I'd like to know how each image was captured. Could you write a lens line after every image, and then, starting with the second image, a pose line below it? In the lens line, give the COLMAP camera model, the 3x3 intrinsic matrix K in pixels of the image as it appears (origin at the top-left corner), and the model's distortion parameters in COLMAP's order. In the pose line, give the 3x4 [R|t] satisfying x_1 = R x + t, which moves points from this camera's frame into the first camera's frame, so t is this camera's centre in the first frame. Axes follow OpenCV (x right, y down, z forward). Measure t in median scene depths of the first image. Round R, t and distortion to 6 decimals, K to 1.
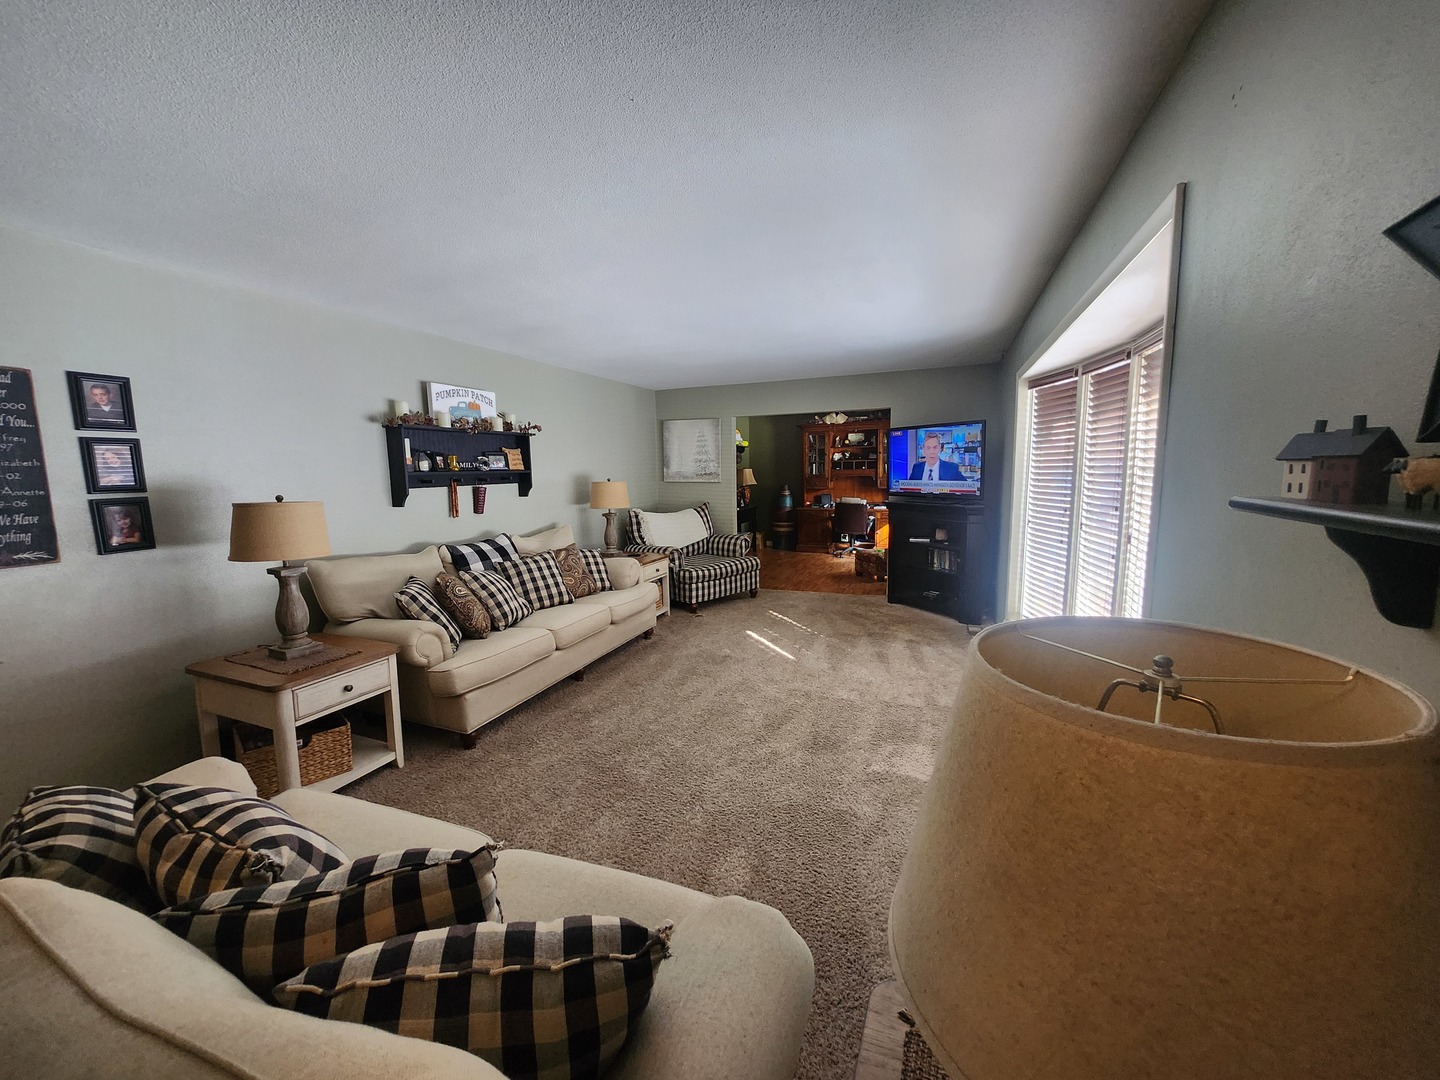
lens RADIAL K [[565.2, 0, 717.8], [0, 565.2, 537.7], [0, 0, 1]] dist [-0.002469, 0.000232]
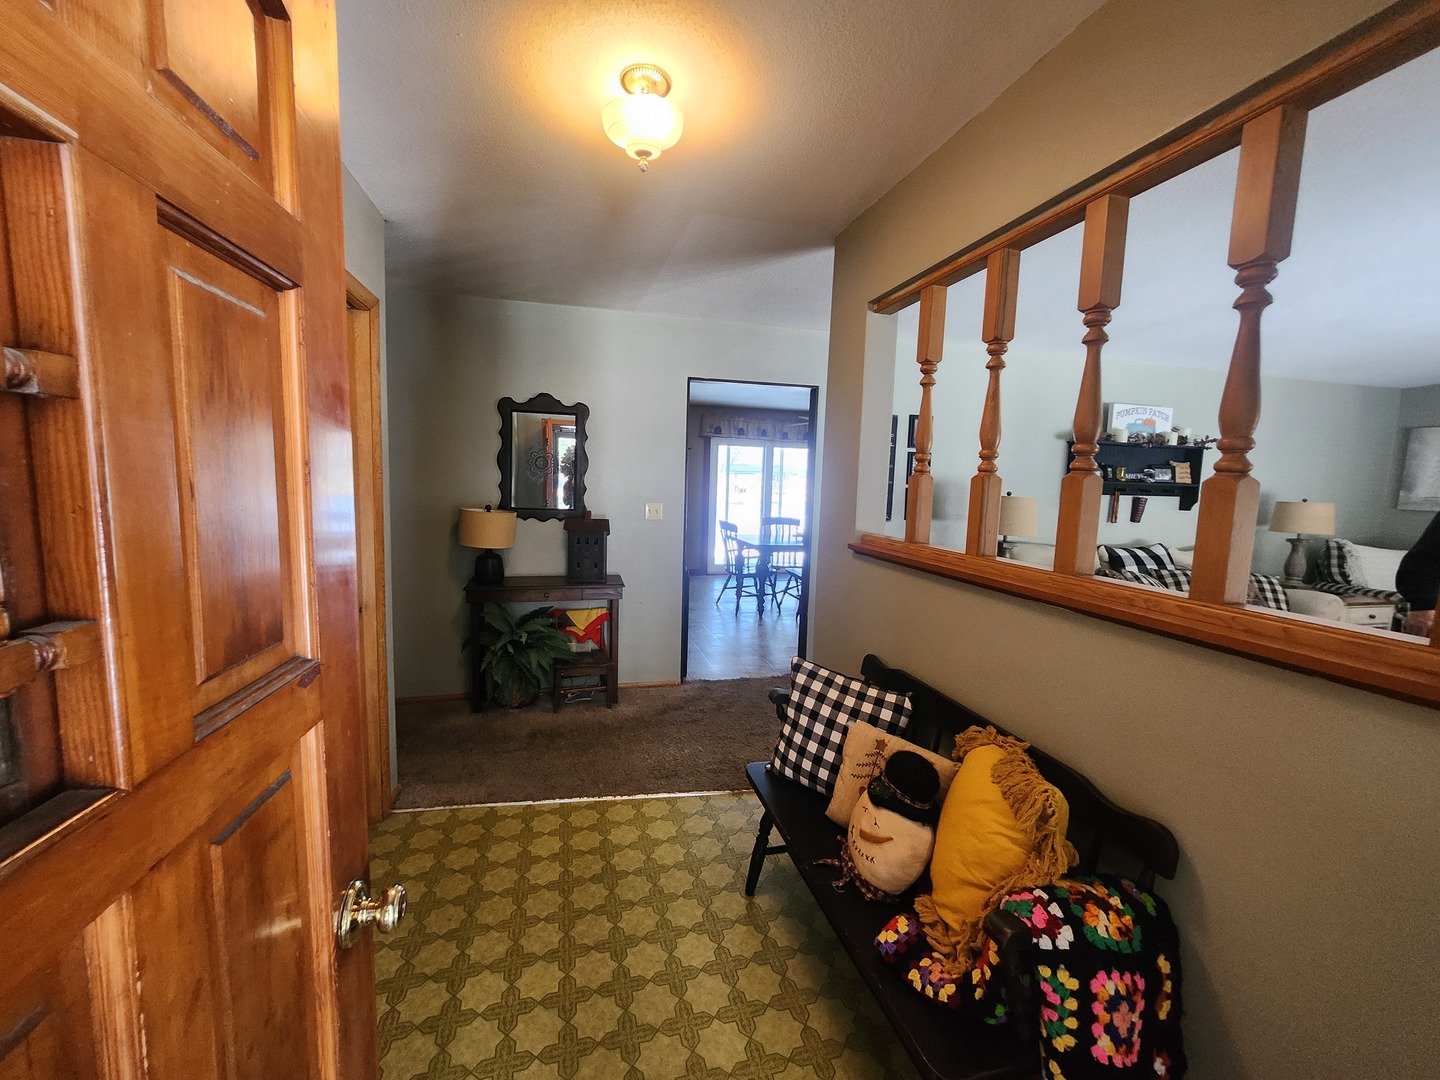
lens RADIAL K [[565.2, 0, 714.9], [0, 565.2, 538.8], [0, 0, 1]] dist [-0.002469, 0.000232]
pose [[0.579527, 0.120890, -0.805937, -0.019107], [-0.139243, 0.989083, 0.048235, 0.046232], [0.802970, 0.084267, 0.590033, -0.259059]]
